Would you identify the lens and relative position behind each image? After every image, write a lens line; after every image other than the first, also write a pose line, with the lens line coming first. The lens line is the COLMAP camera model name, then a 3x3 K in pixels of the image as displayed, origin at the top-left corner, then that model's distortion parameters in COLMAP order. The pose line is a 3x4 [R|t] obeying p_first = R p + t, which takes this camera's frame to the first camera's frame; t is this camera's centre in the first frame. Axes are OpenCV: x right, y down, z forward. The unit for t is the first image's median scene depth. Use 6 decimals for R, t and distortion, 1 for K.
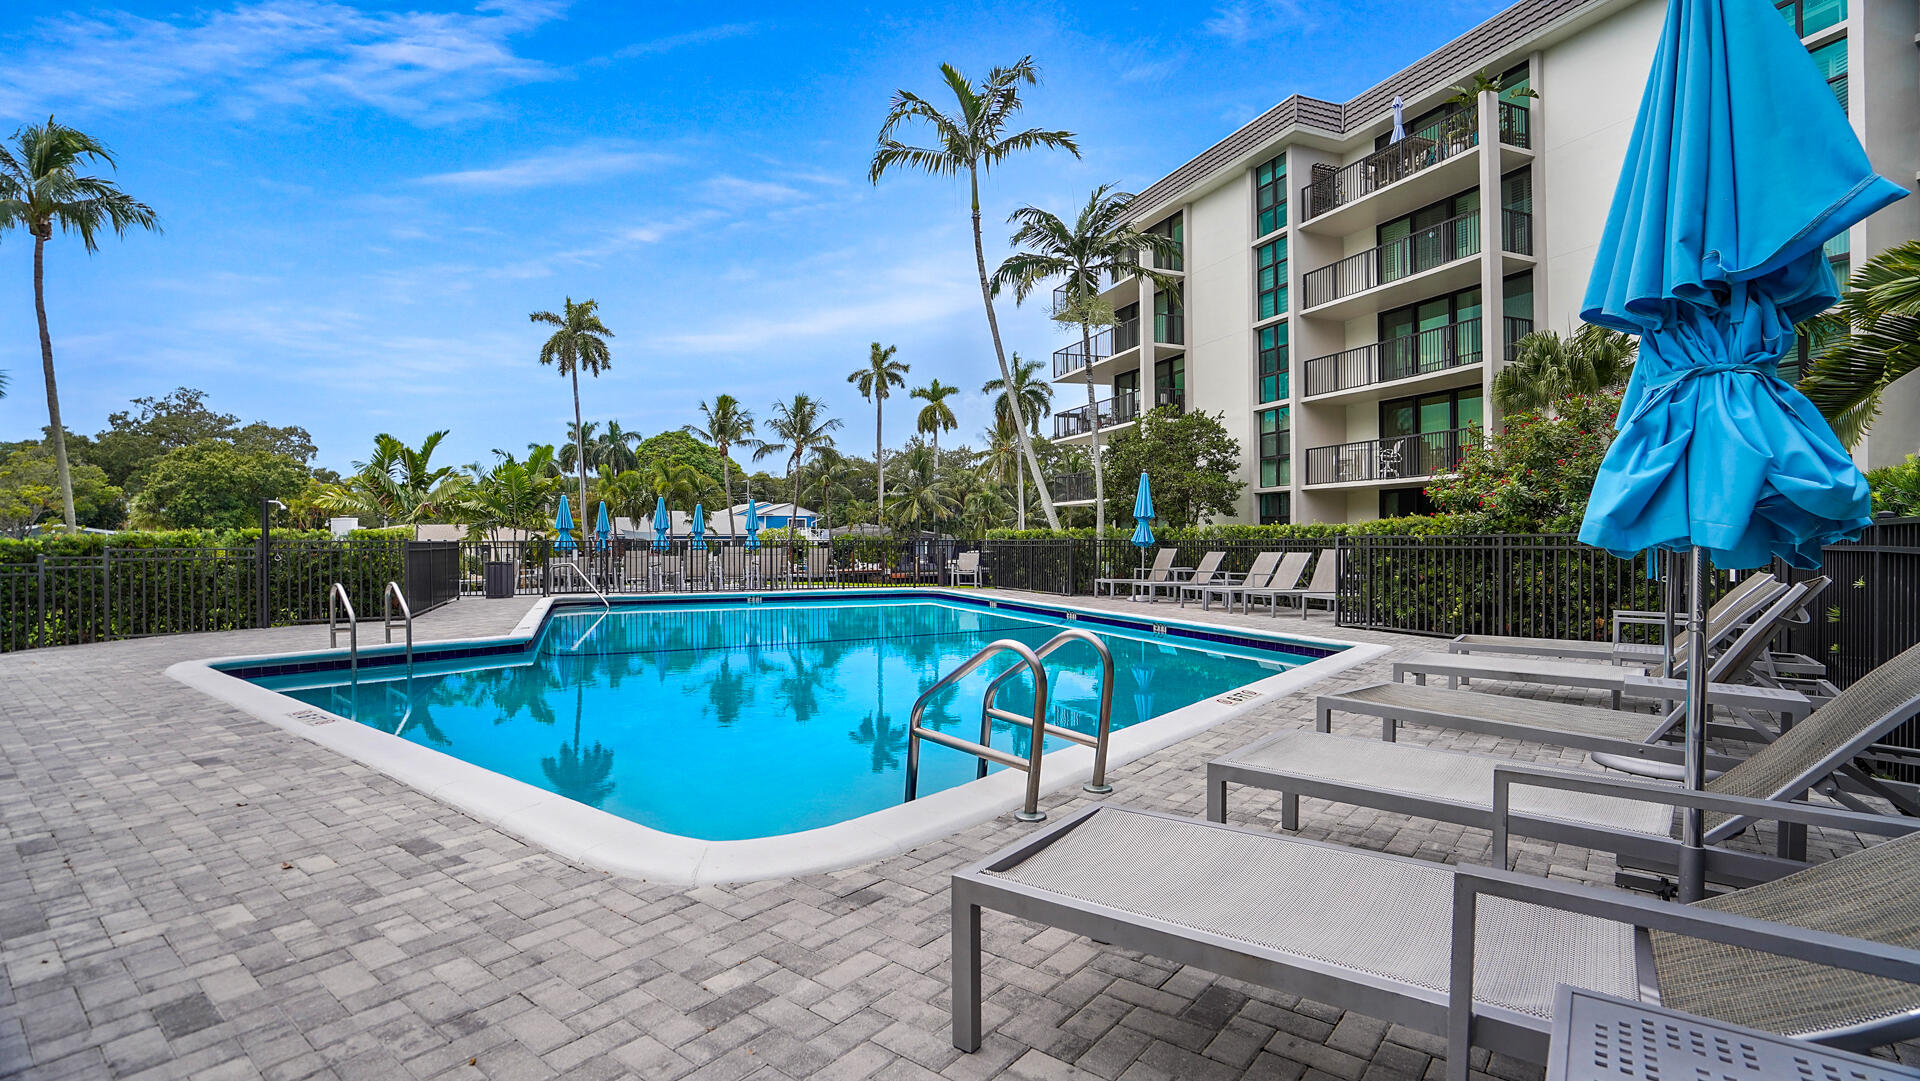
lens RADIAL K [[882.1, 0, 960.0], [0, 882.1, 540.5], [0, 0, 1]] dist [-0.073850, 0.000028]
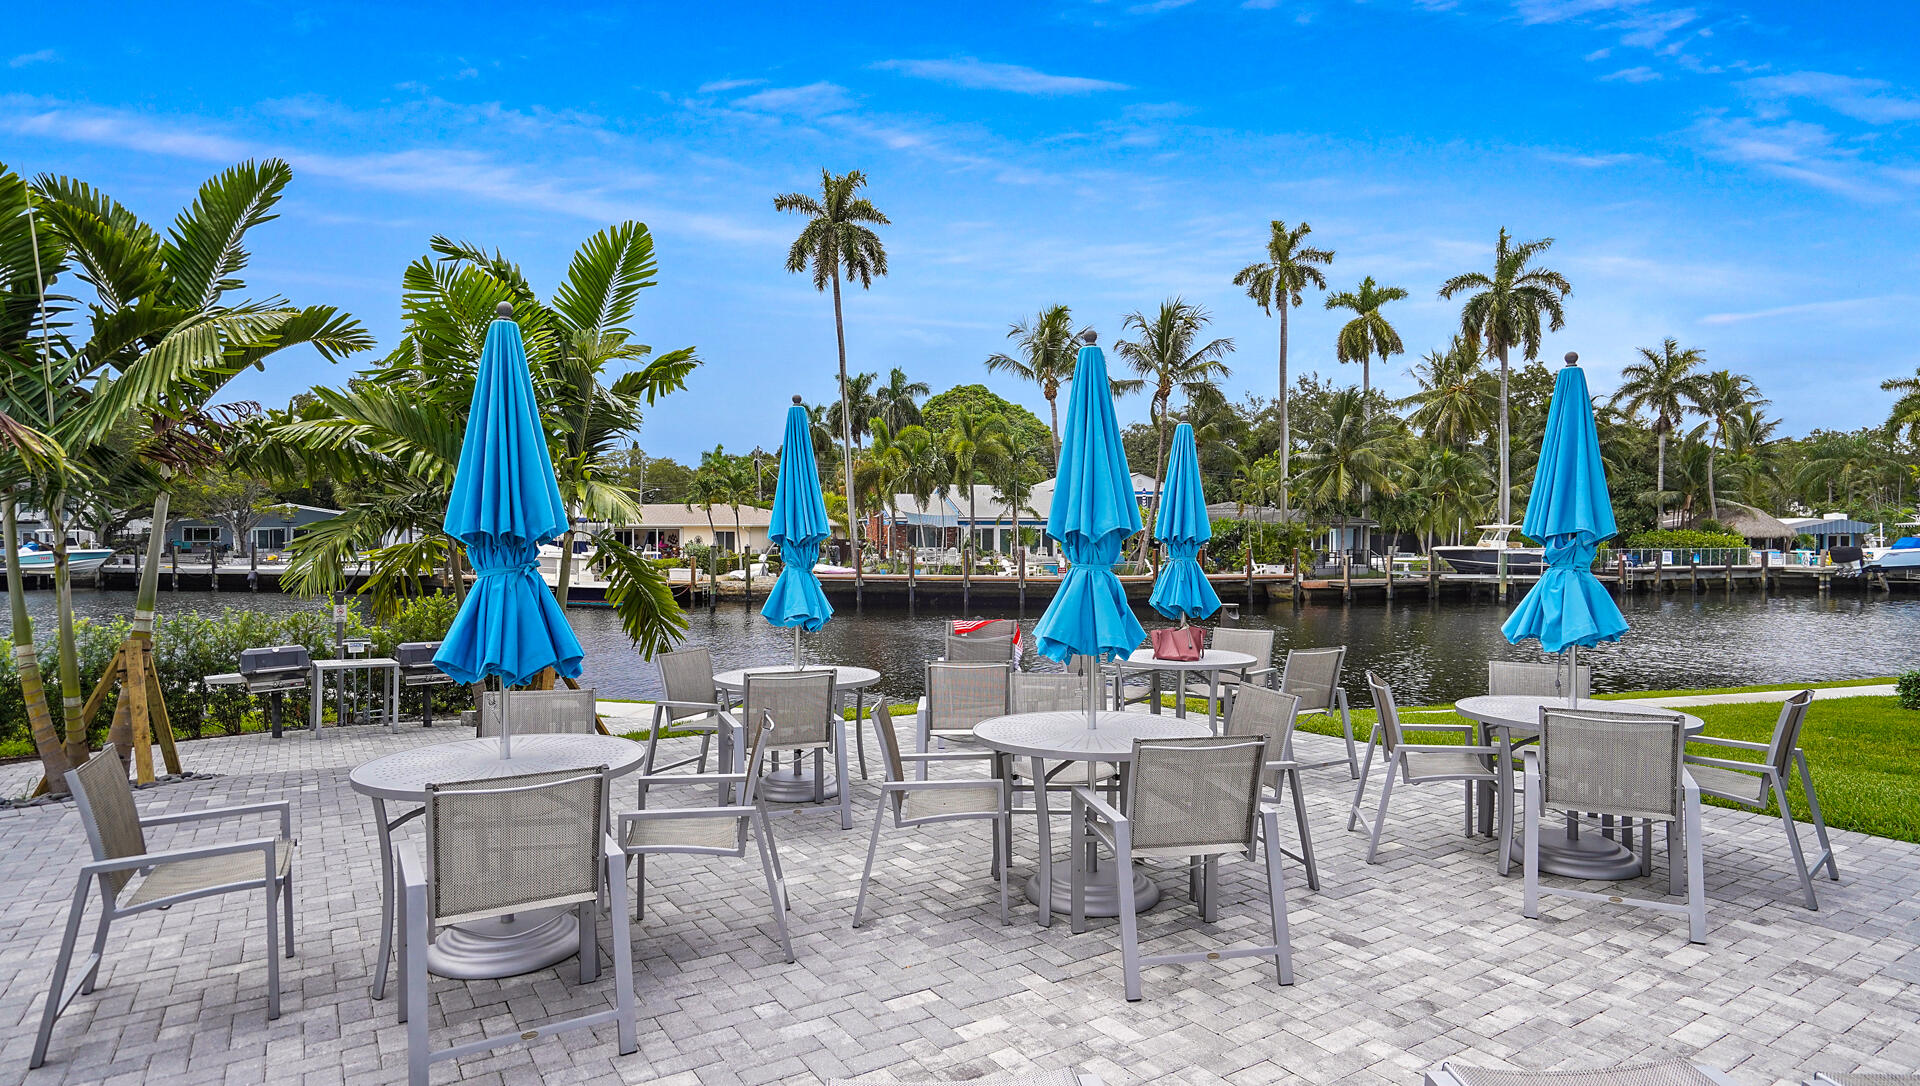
lens RADIAL K [[1042.8, 0, 960.0], [0, 1042.8, 543.0], [0, 0, 1]] dist [-0.000183, -0.000045]
pose [[0.949544, 0.011477, -0.313424, -0.075595], [-0.005946, 0.999809, 0.018597, -0.002947], [0.313577, -0.015795, 0.949431, 0.202799]]
